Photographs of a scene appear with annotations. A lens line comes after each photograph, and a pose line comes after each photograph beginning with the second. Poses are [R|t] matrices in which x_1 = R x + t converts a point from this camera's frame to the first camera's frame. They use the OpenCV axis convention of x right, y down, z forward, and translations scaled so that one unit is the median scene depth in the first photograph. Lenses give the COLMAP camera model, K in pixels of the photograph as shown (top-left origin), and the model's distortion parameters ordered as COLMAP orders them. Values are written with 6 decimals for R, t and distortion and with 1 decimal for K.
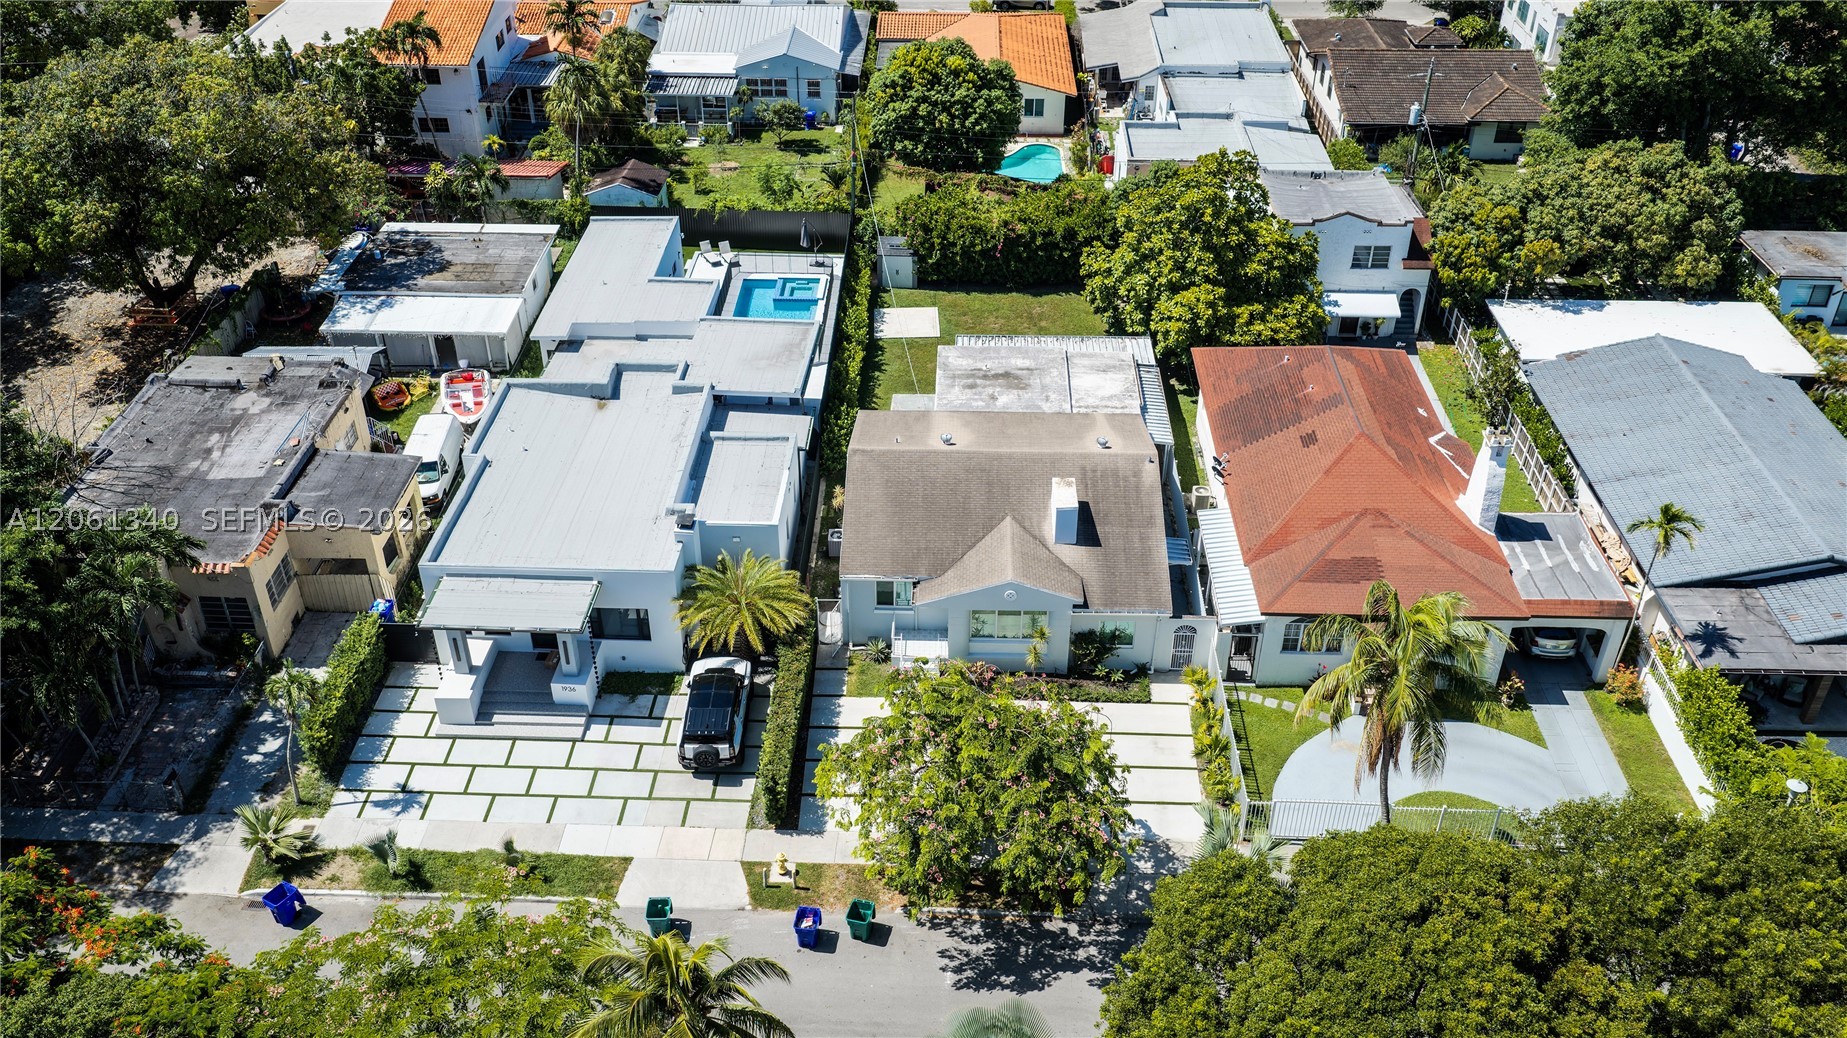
lens RADIAL K [[1510.0, 0, 923.5], [0, 1510.0, 519.0], [0, 0, 1]] dist [0.001800, 0.000572]
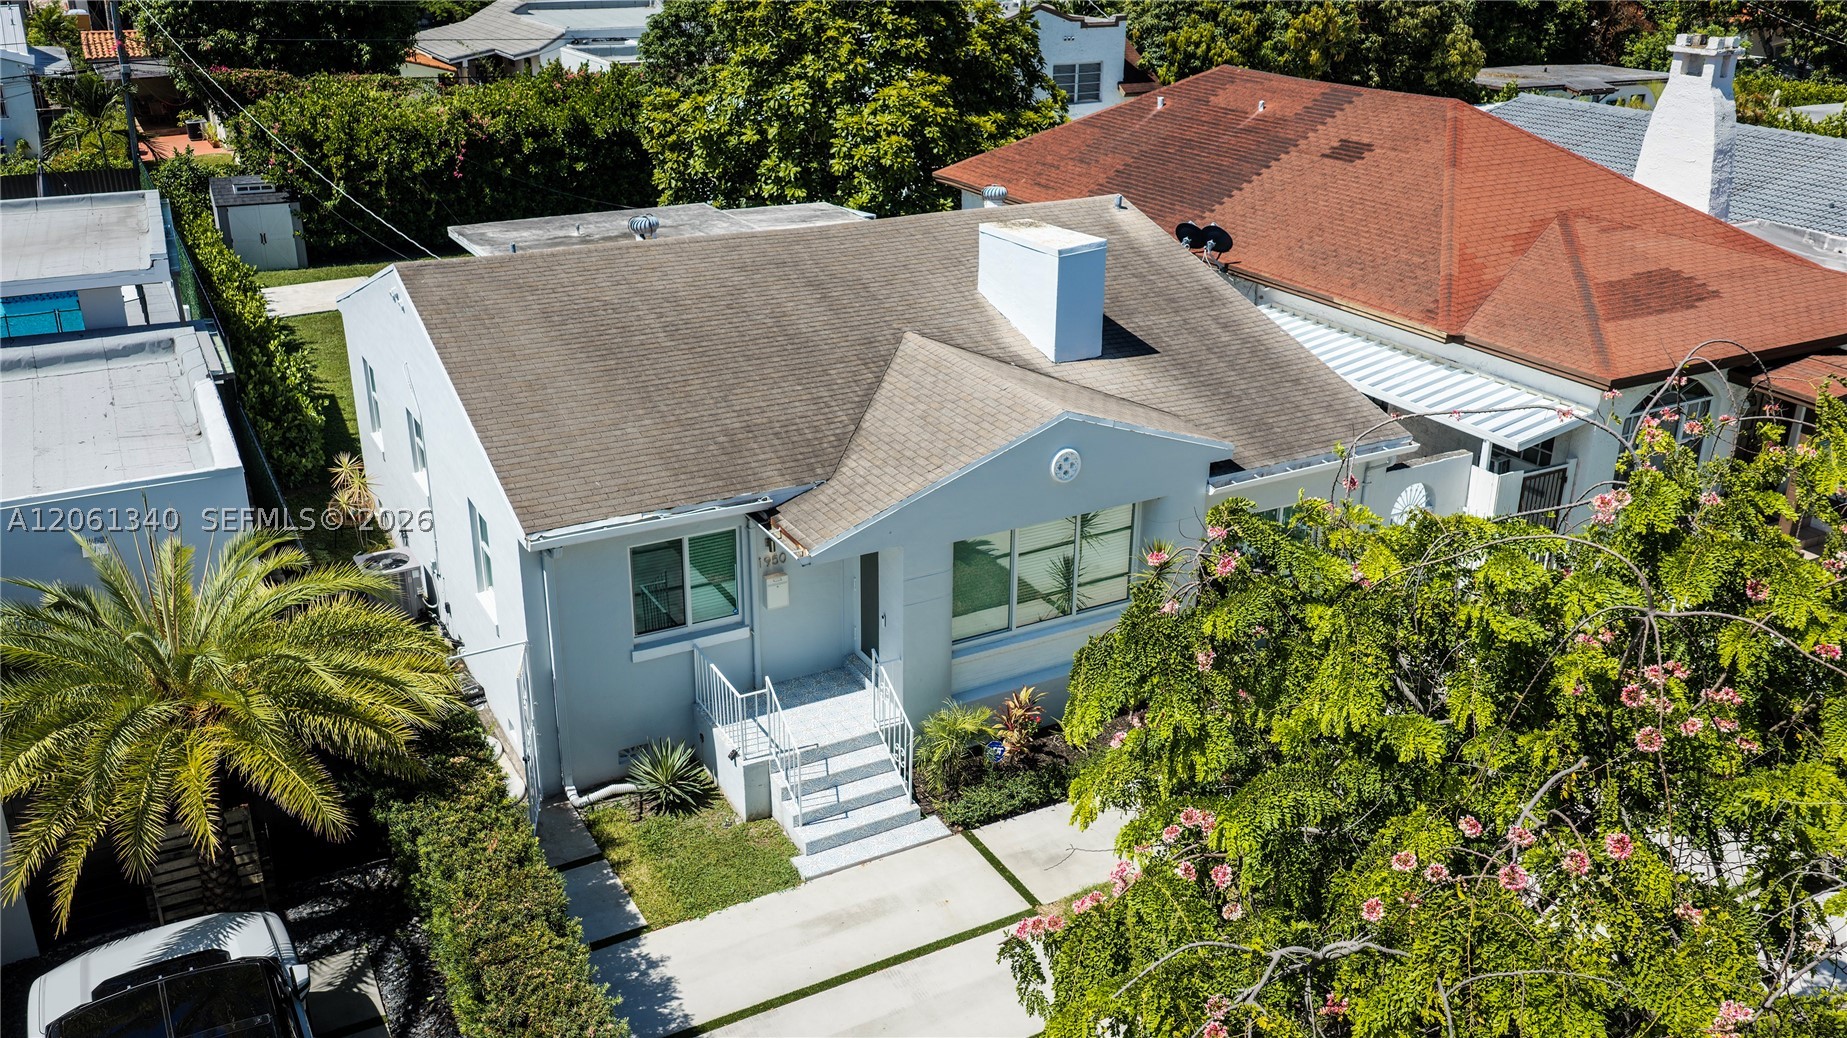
lens RADIAL K [[1510.0, 0, 923.5], [0, 1510.0, 519.0], [0, 0, 1]] dist [0.001800, 0.000572]
pose [[0.859036, -0.184489, 0.477515, -0.121870], [0.283633, 0.948065, -0.143961, 0.092991], [-0.426156, 0.259107, 0.866749, 0.662650]]
